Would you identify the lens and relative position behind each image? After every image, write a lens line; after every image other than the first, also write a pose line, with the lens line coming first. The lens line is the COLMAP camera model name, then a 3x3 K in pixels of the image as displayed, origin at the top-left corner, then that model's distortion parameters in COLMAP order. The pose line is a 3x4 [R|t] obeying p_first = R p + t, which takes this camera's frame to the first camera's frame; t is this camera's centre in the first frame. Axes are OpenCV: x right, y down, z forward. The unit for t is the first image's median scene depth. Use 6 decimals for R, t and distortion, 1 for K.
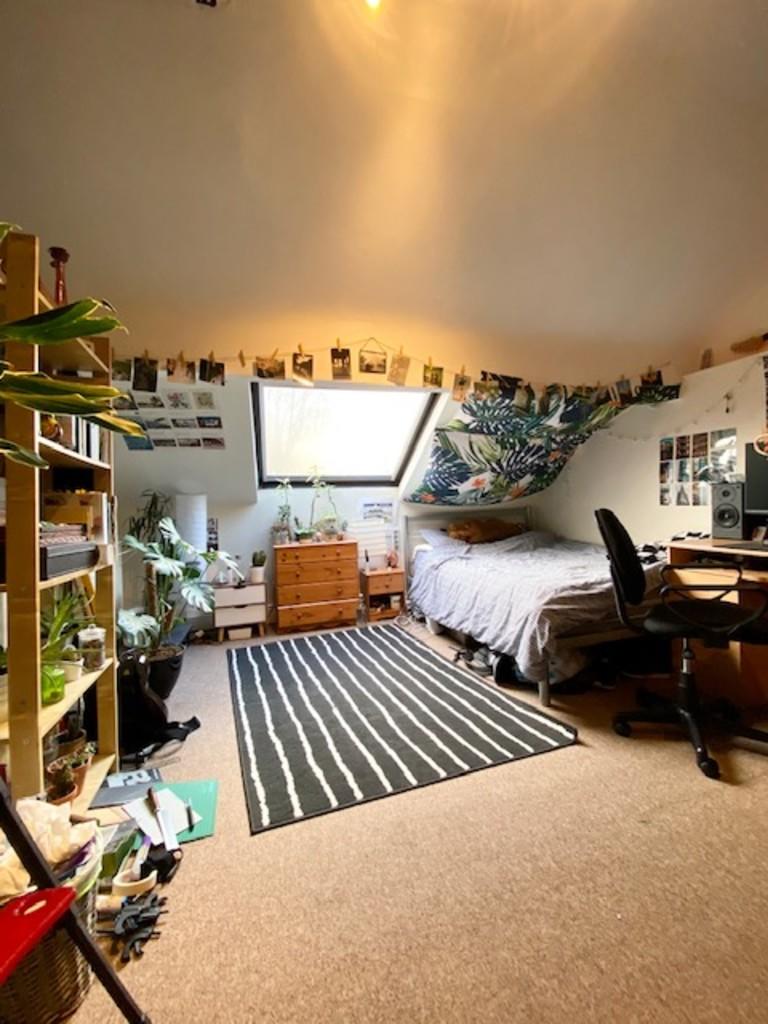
lens RADIAL K [[428.4, 0, 379.9], [0, 428.4, 512.6], [0, 0, 1]] dist [0.064620, -0.001055]
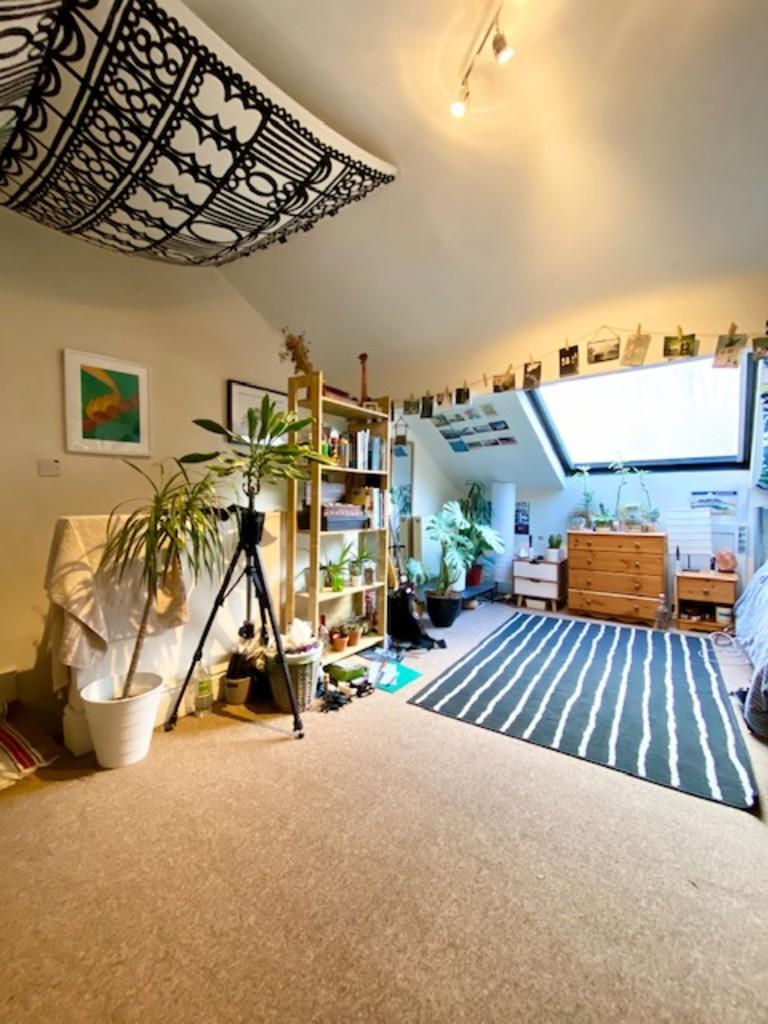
lens RADIAL K [[428.4, 0, 382.9], [0, 428.4, 505.1], [0, 0, 1]] dist [0.064620, -0.001055]
pose [[0.587808, 0.040851, -0.807969, 0.399297], [-0.016830, 0.999126, 0.038271, -0.021612], [0.808826, -0.008898, 0.587981, 0.003871]]
